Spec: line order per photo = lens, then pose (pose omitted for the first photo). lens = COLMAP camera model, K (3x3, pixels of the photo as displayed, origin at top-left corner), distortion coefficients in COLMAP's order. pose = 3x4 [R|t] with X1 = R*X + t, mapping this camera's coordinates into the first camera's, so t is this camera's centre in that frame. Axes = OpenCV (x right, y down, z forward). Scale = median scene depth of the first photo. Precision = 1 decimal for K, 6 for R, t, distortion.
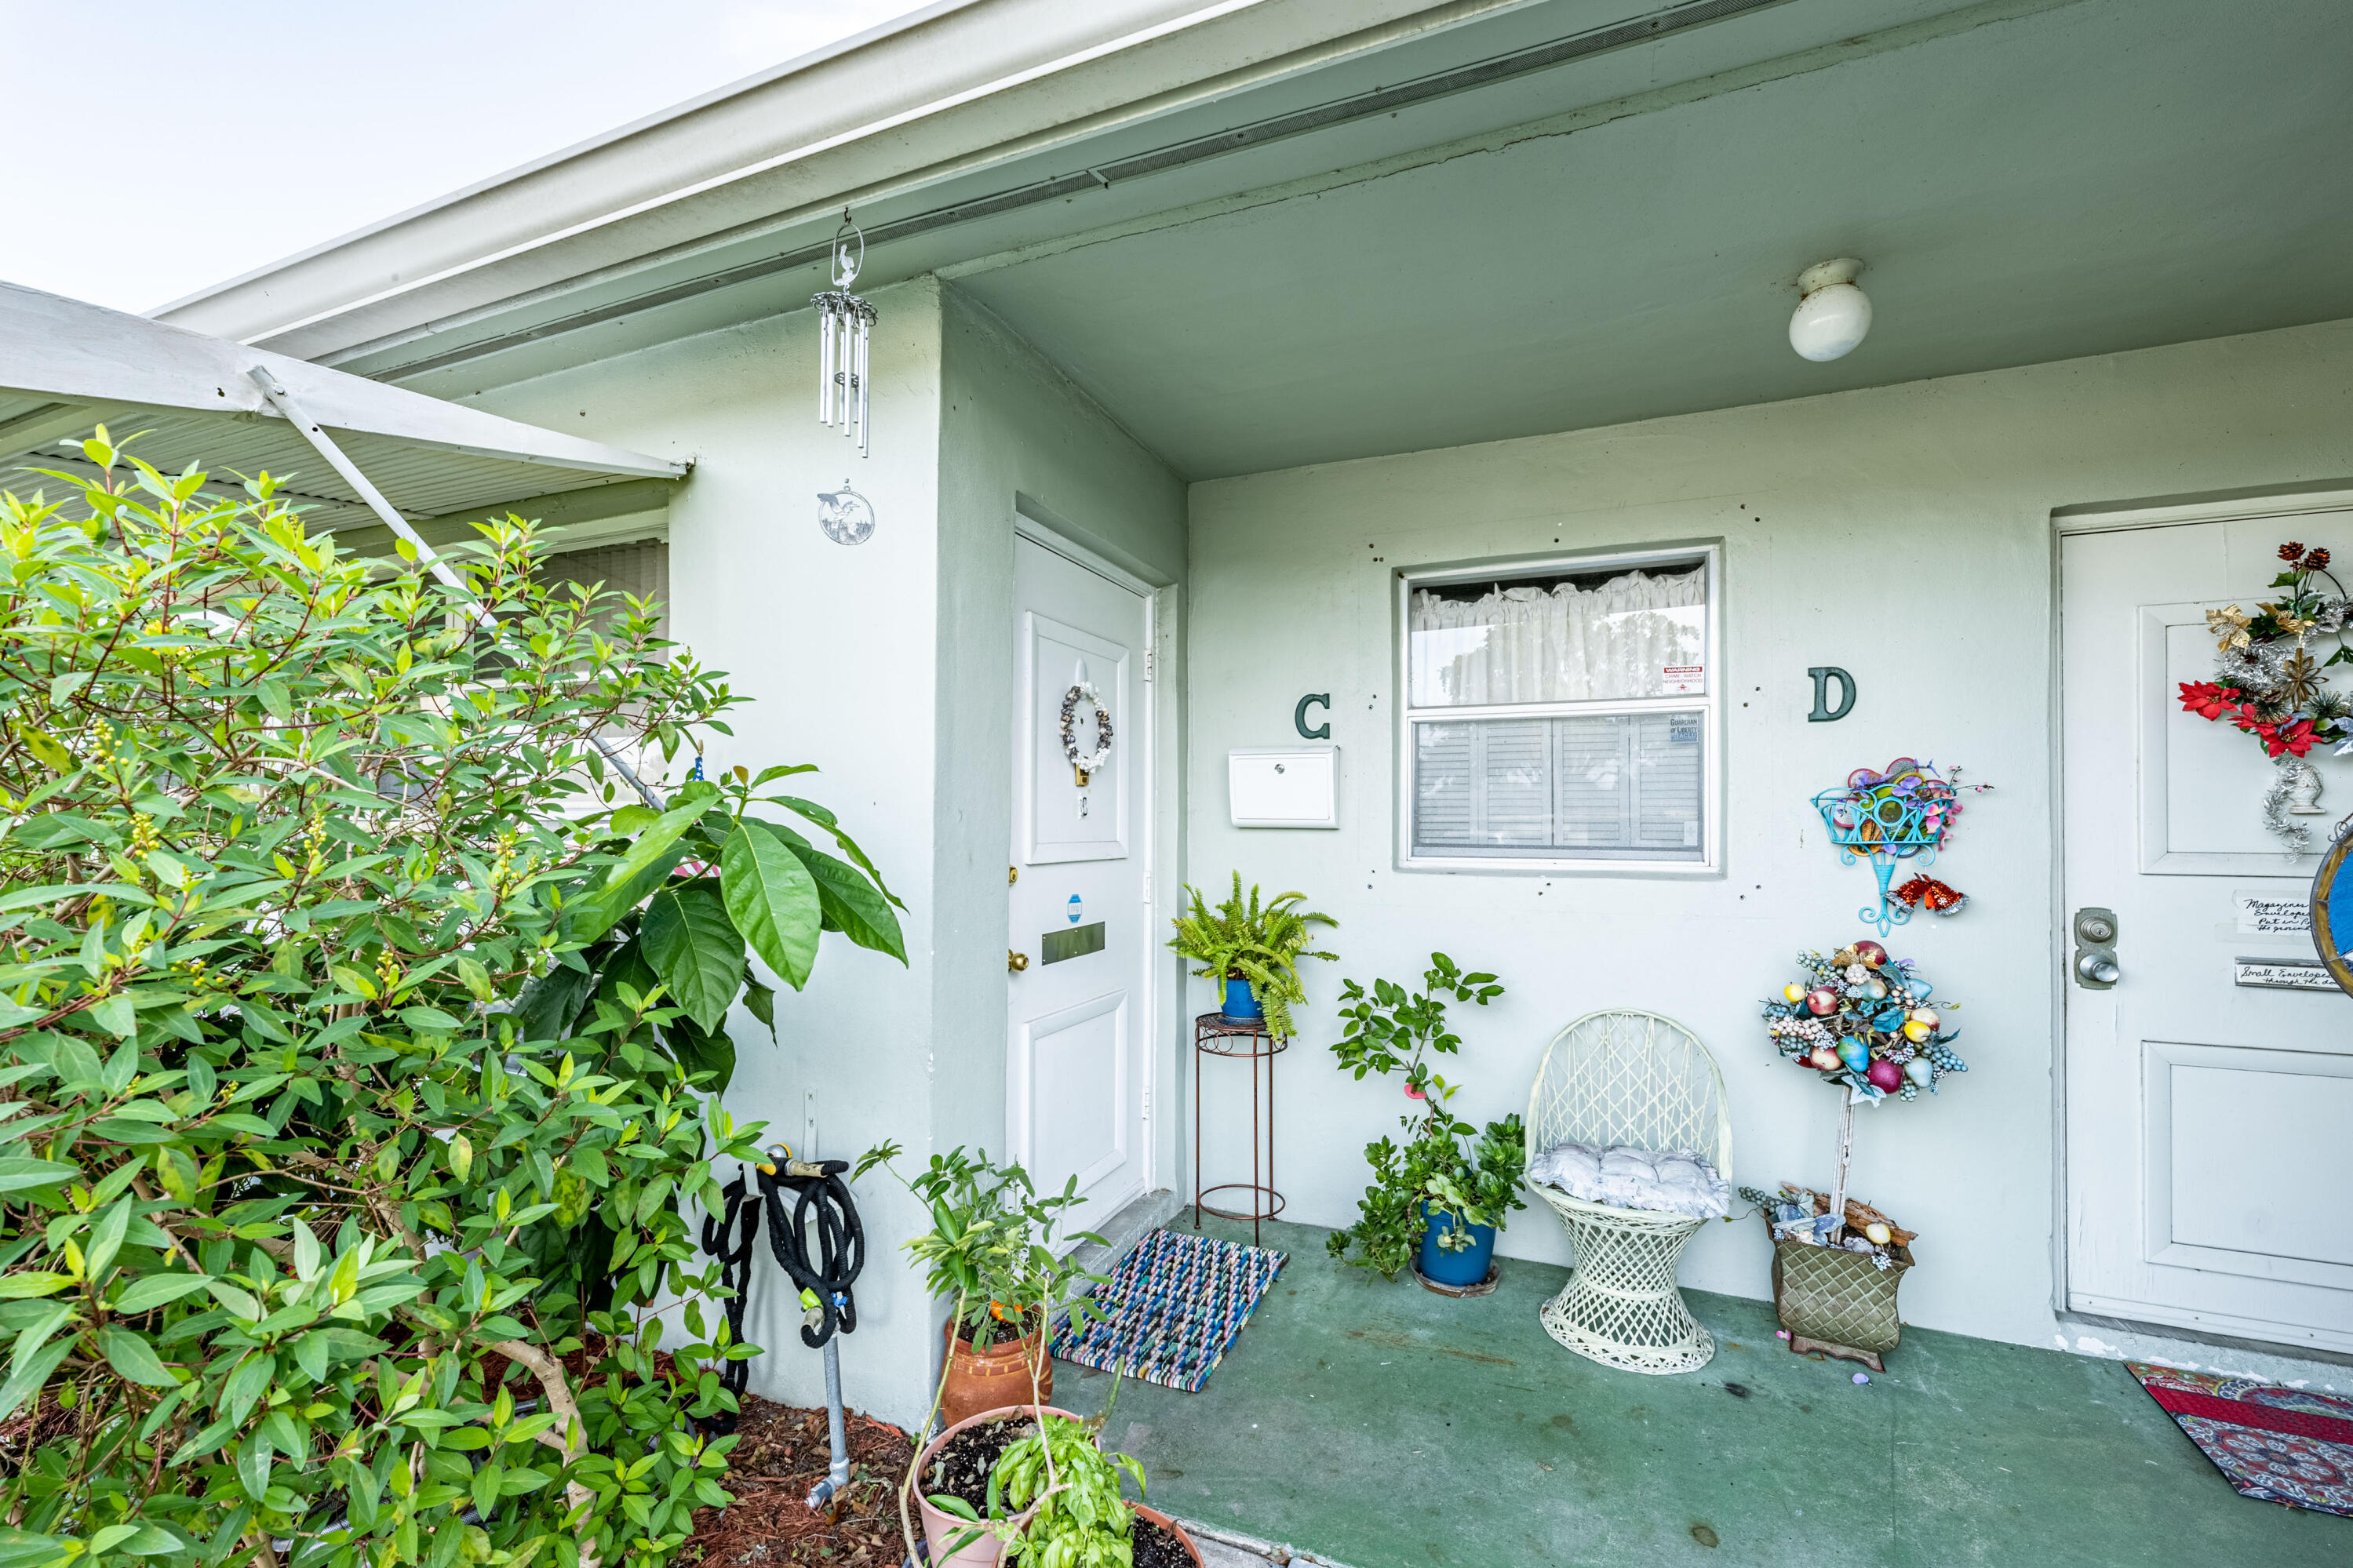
lens RADIAL K [[959.1, 0, 1169.5], [0, 959.1, 804.1], [0, 0, 1]] dist [0.001025, -0.000173]
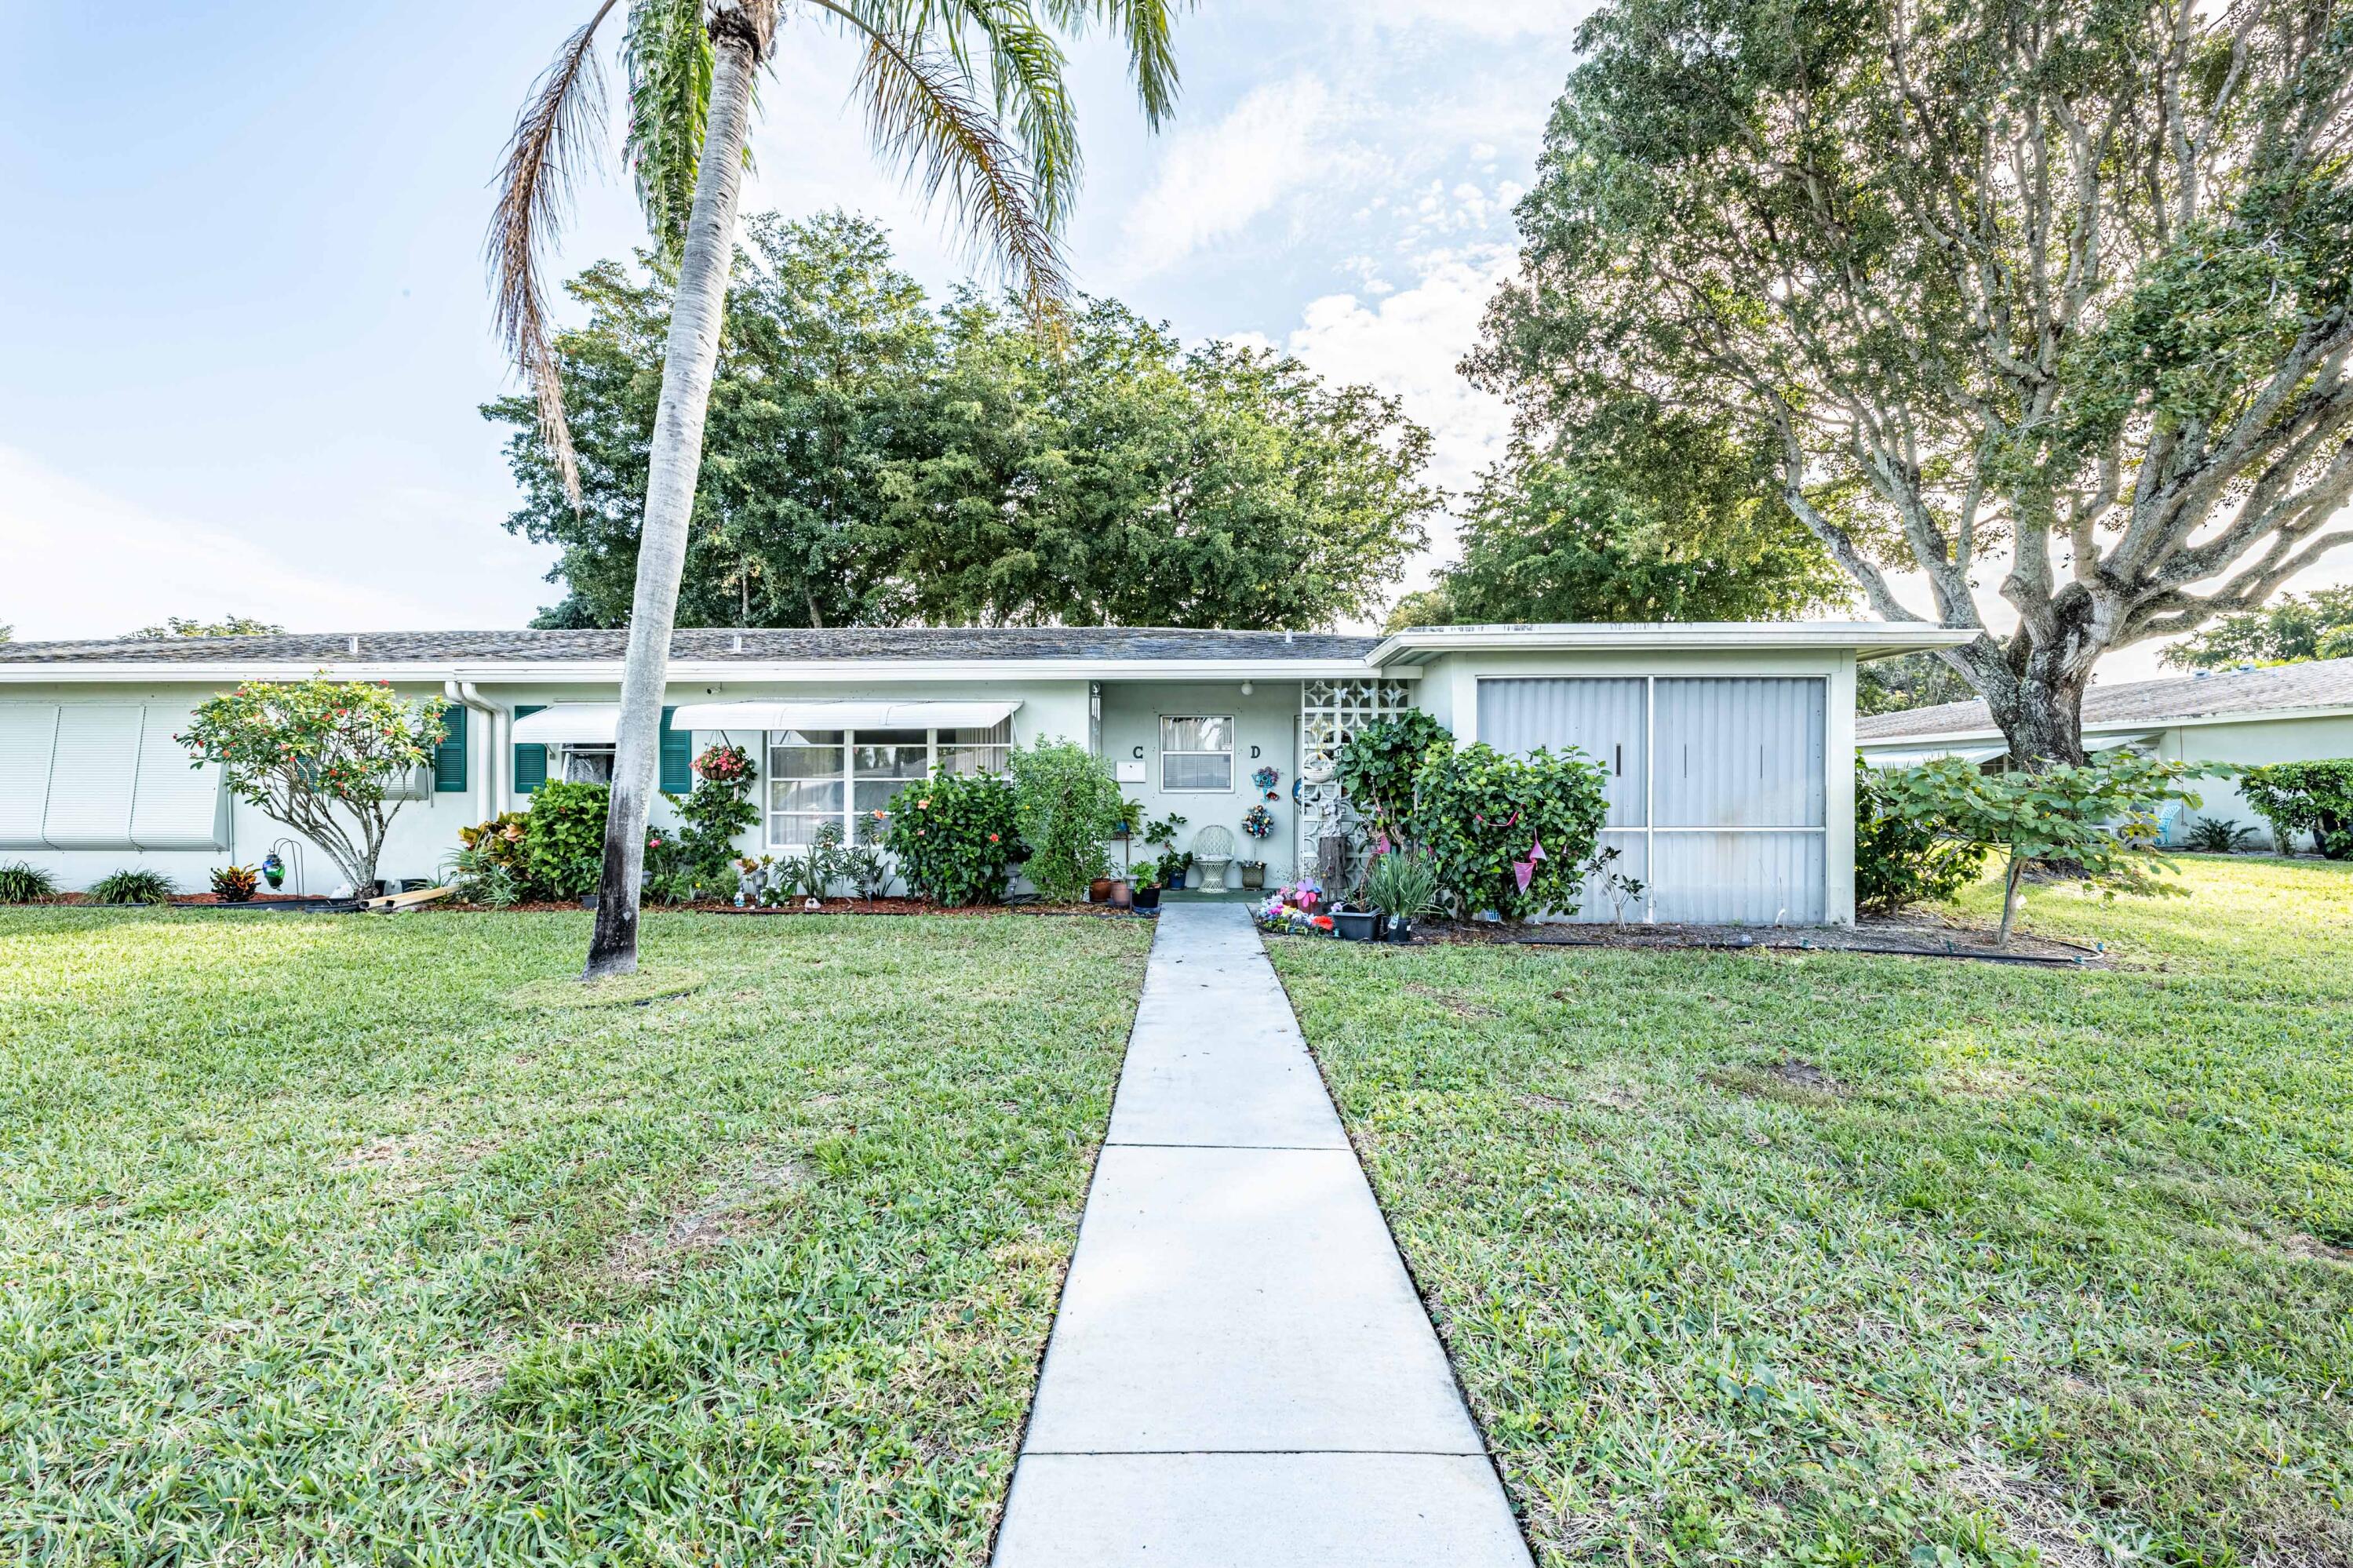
lens RADIAL K [[959.1, 0, 1175.2], [0, 959.1, 782.5], [0, 0, 1]] dist [0.001025, -0.000173]
pose [[0.927011, -0.000527, 0.375033, -1.236394], [-0.003903, 0.999931, 0.011052, -0.017725], [-0.375013, -0.011710, 0.926945, -2.781541]]
